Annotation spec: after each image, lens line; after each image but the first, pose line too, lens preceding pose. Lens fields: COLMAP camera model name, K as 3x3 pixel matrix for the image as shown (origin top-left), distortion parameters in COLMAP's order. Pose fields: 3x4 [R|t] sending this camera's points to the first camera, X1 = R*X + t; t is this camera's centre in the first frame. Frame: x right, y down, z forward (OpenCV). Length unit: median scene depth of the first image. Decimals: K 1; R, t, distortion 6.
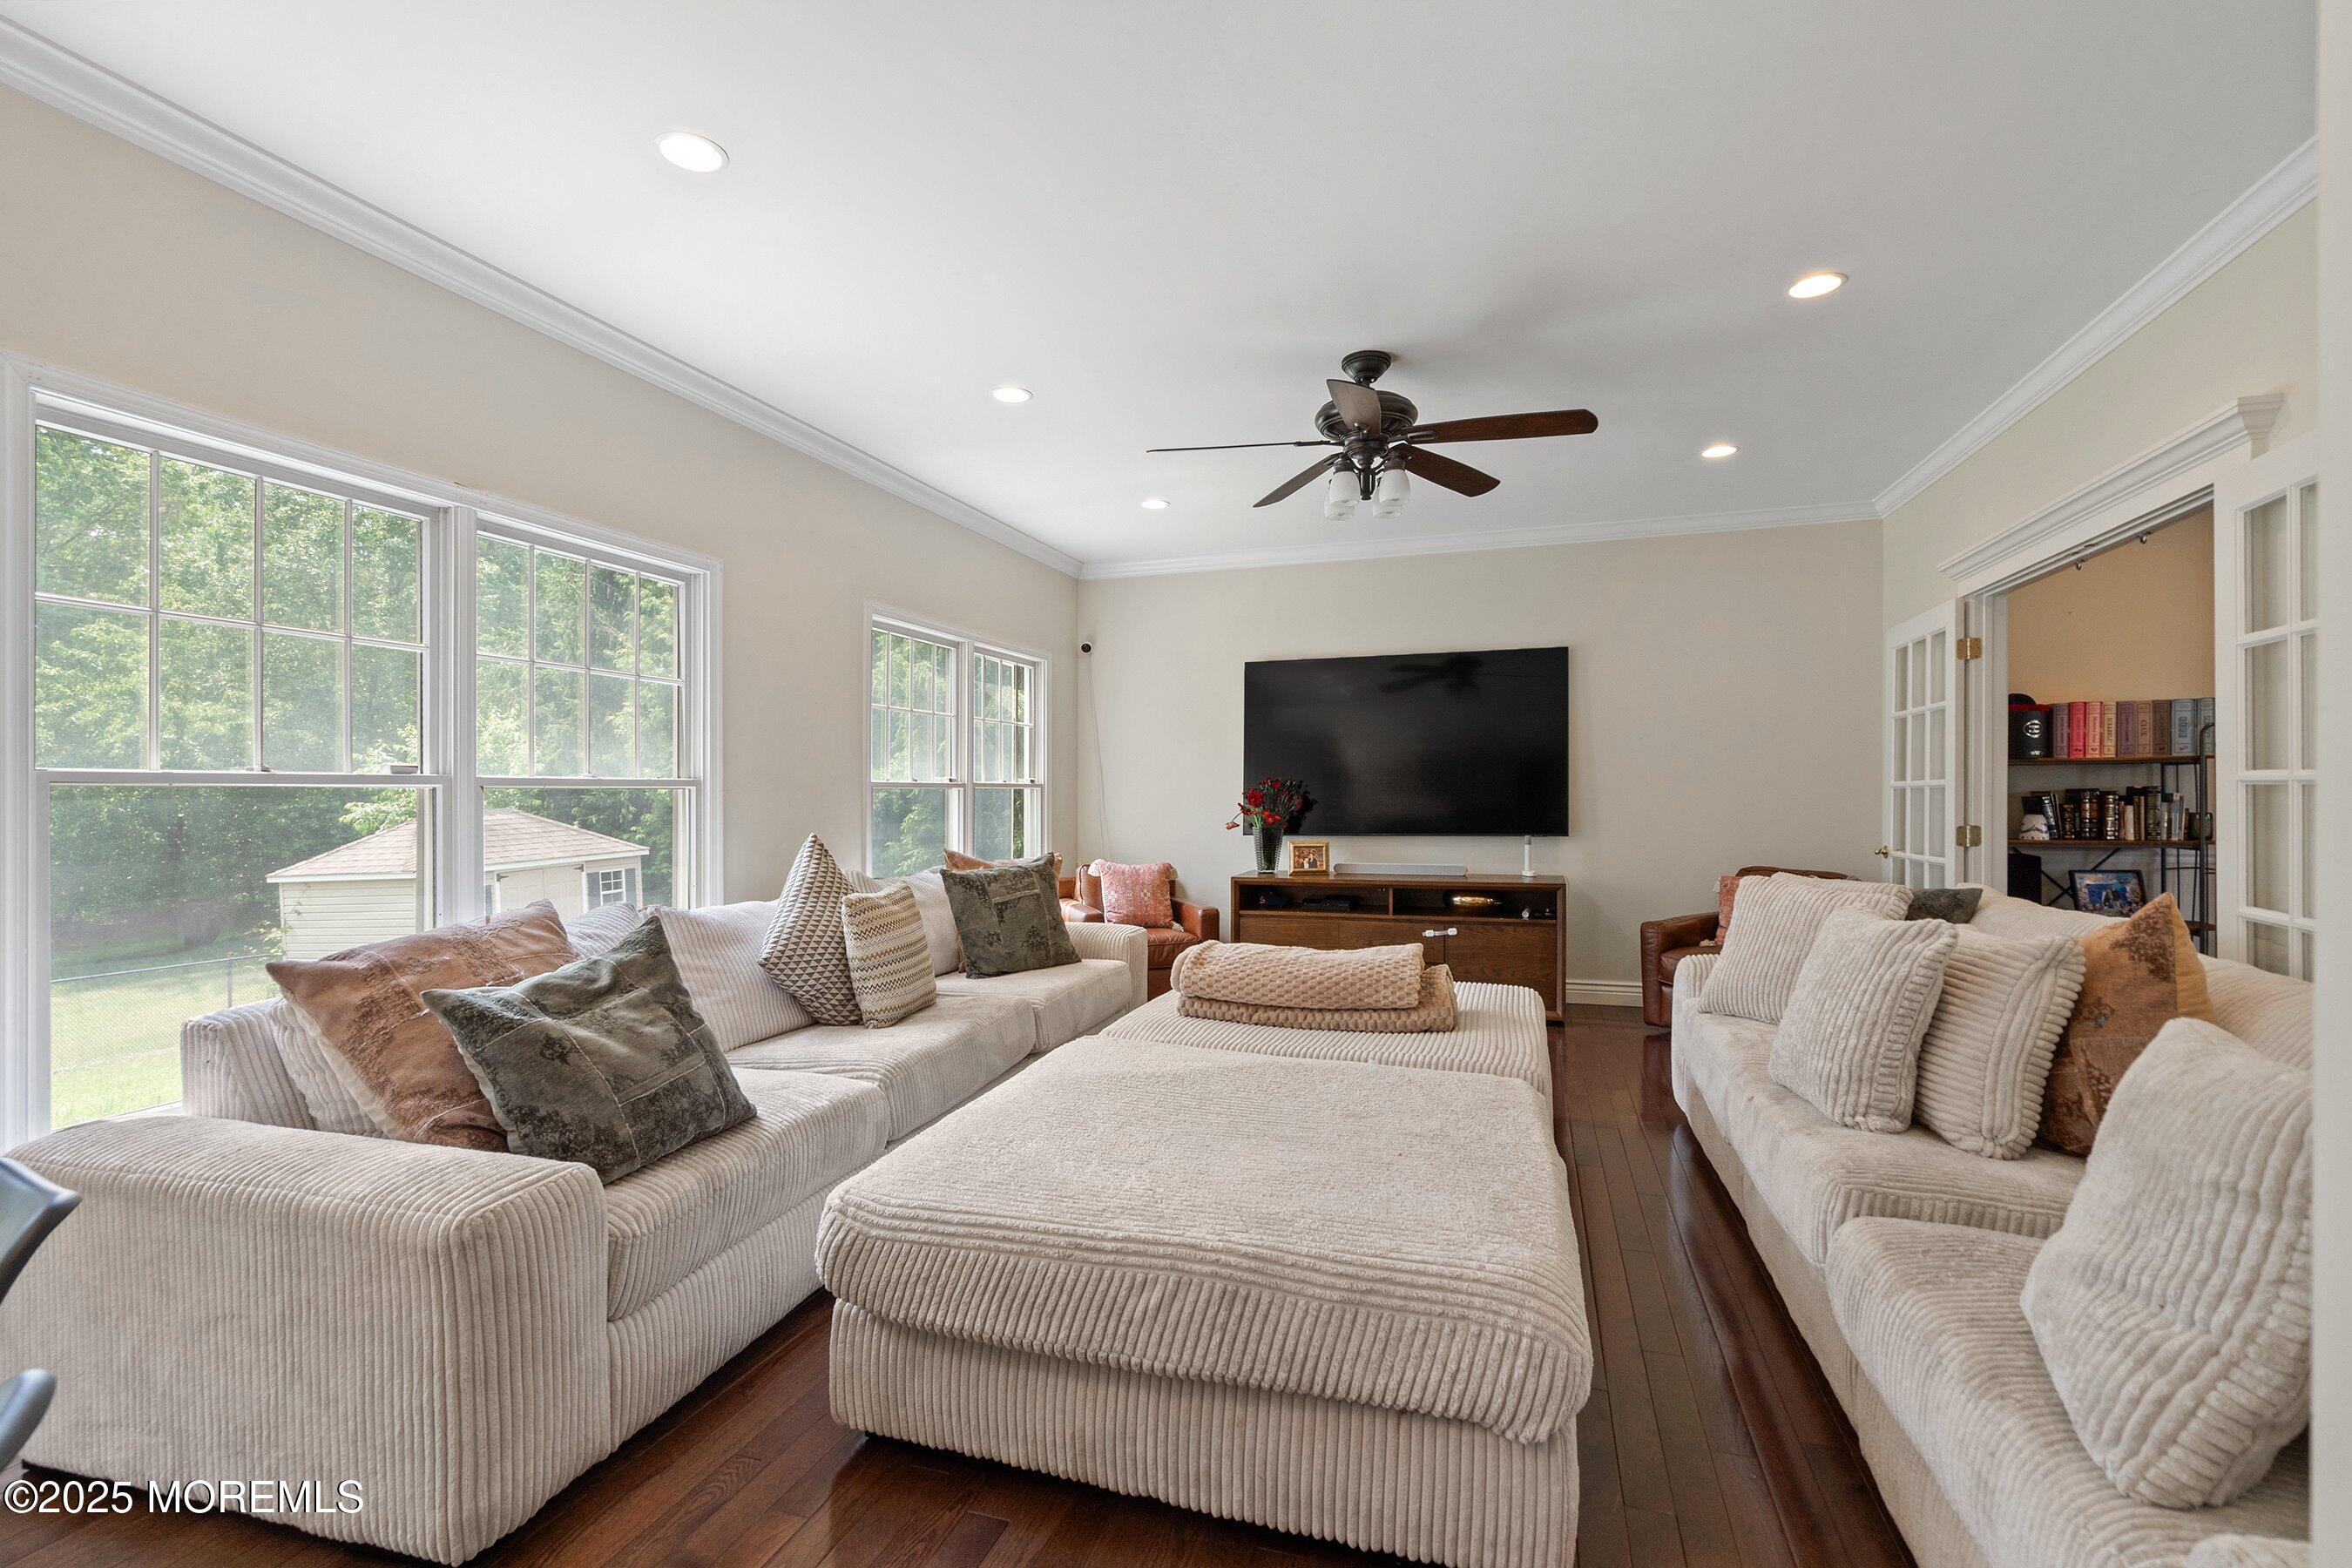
lens RADIAL K [[1074.2, 0, 1172.0], [0, 1074.2, 789.1], [0, 0, 1]] dist [-0.004881, 0.000601]
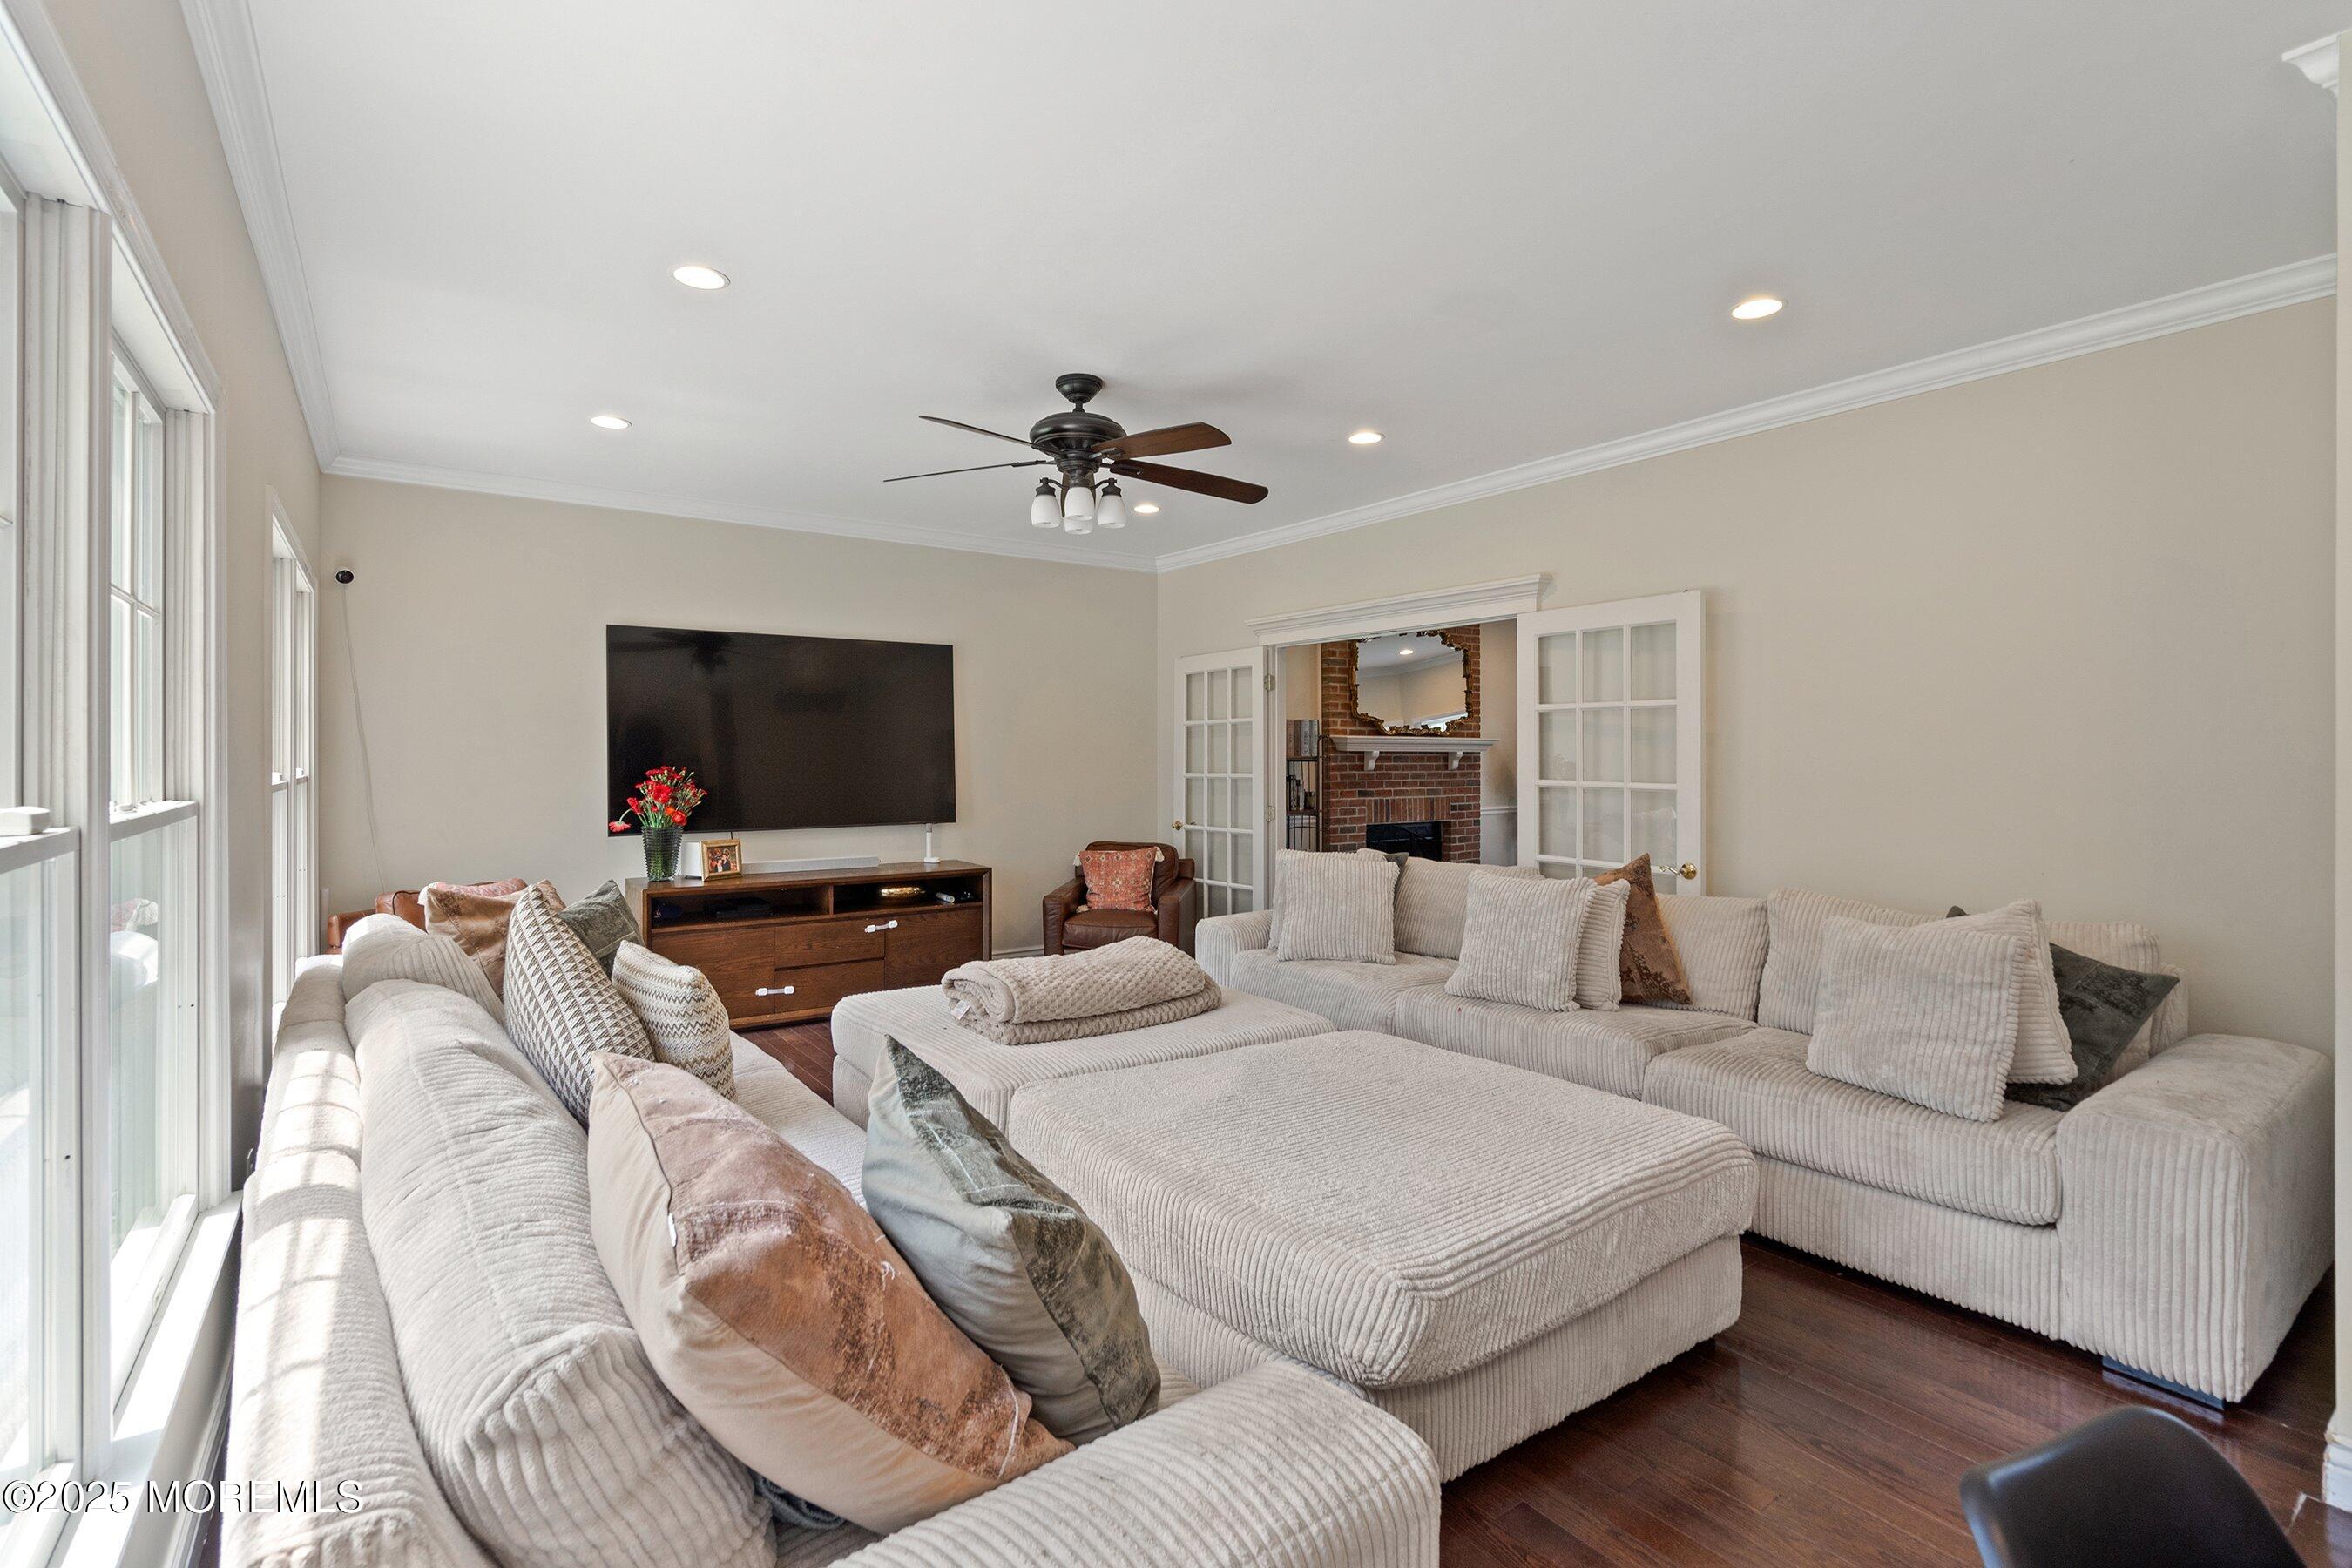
lens RADIAL K [[1074.2, 0, 1175.0], [0, 1074.2, 770.5], [0, 0, 1]] dist [-0.004881, 0.000601]
pose [[0.588654, -0.003657, 0.808377, -0.480607], [-0.008418, 0.999908, 0.010653, -0.027967], [-0.808341, -0.013076, 0.588569, 0.250369]]
